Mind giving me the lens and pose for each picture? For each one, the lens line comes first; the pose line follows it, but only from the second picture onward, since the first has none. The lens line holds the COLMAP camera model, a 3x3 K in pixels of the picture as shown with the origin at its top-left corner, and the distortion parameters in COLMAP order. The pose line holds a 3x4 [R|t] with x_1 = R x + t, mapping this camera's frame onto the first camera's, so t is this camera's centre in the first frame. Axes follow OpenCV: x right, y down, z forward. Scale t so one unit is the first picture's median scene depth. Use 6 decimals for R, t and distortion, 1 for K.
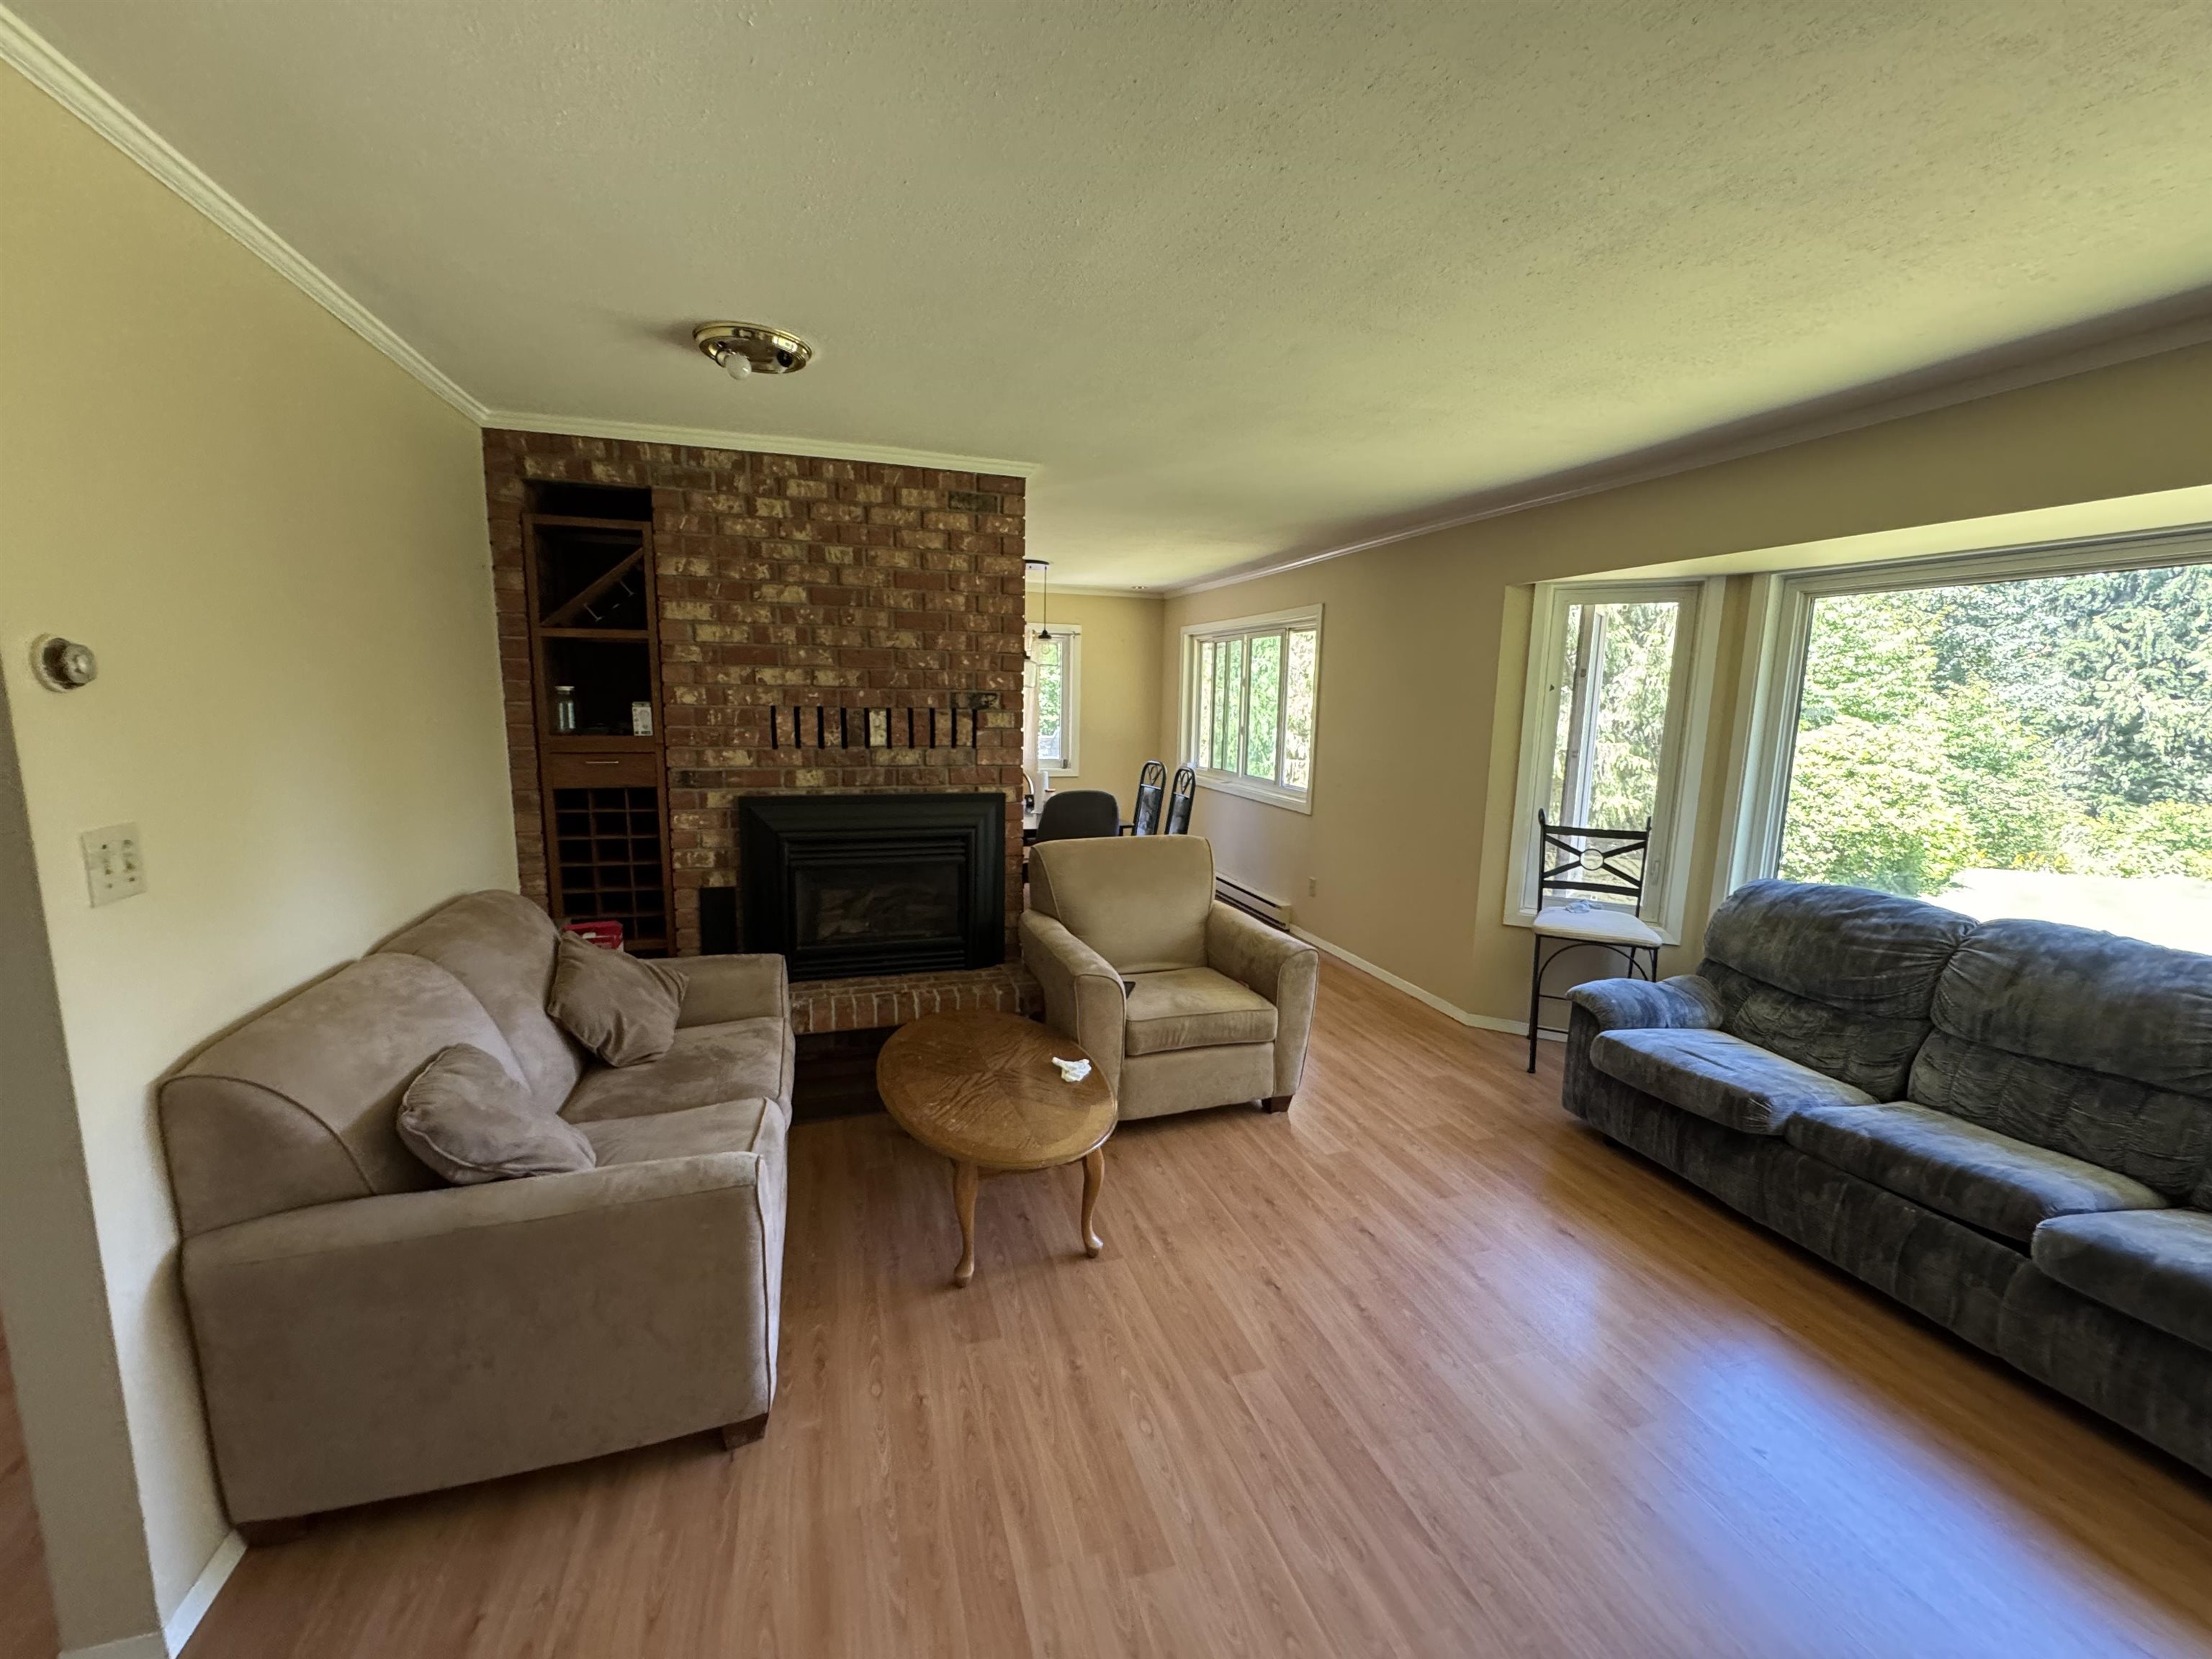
lens RADIAL K [[878.0, 0, 1088.3], [0, 878.0, 827.7], [0, 0, 1]] dist [-0.001506, -0.000030]
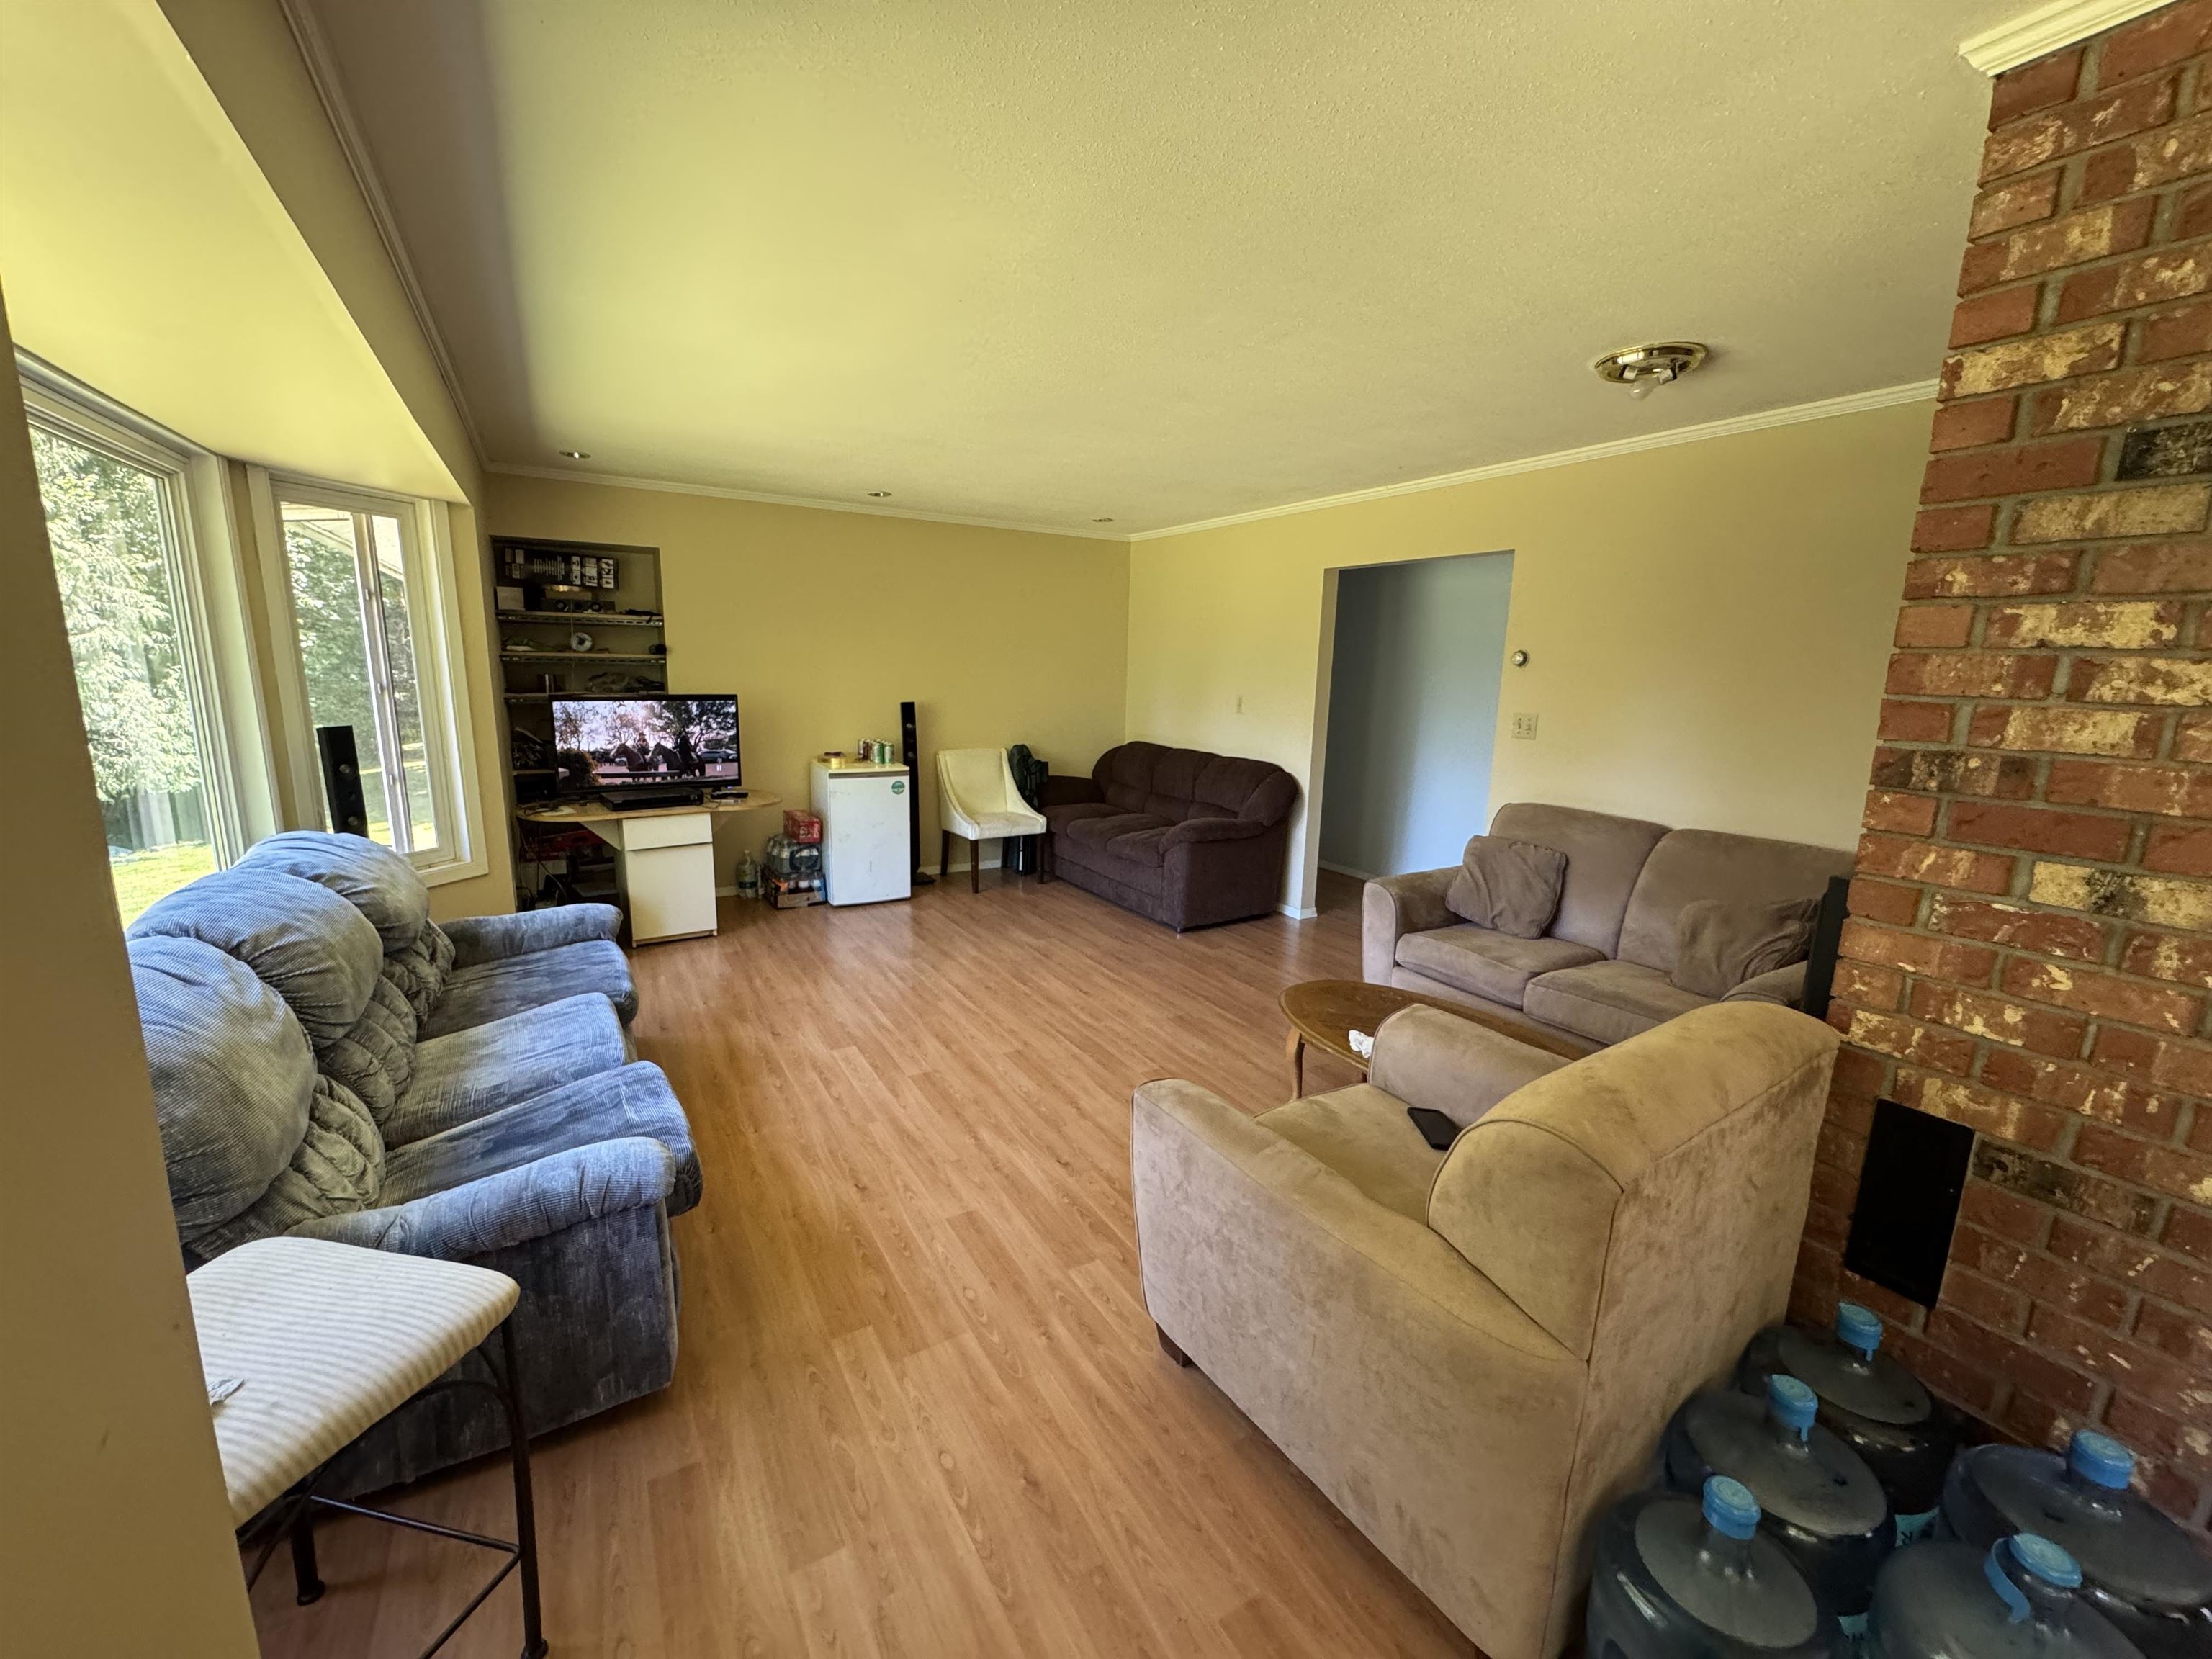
lens RADIAL K [[878.0, 0, 1102.2], [0, 878.0, 832.9], [0, 0, 1]] dist [-0.001506, -0.000030]
pose [[-0.968126, 0.001550, -0.250459, 0.472493], [-0.085155, 0.938374, 0.334966, -0.226379], [0.235543, 0.345617, -0.908333, 1.615310]]
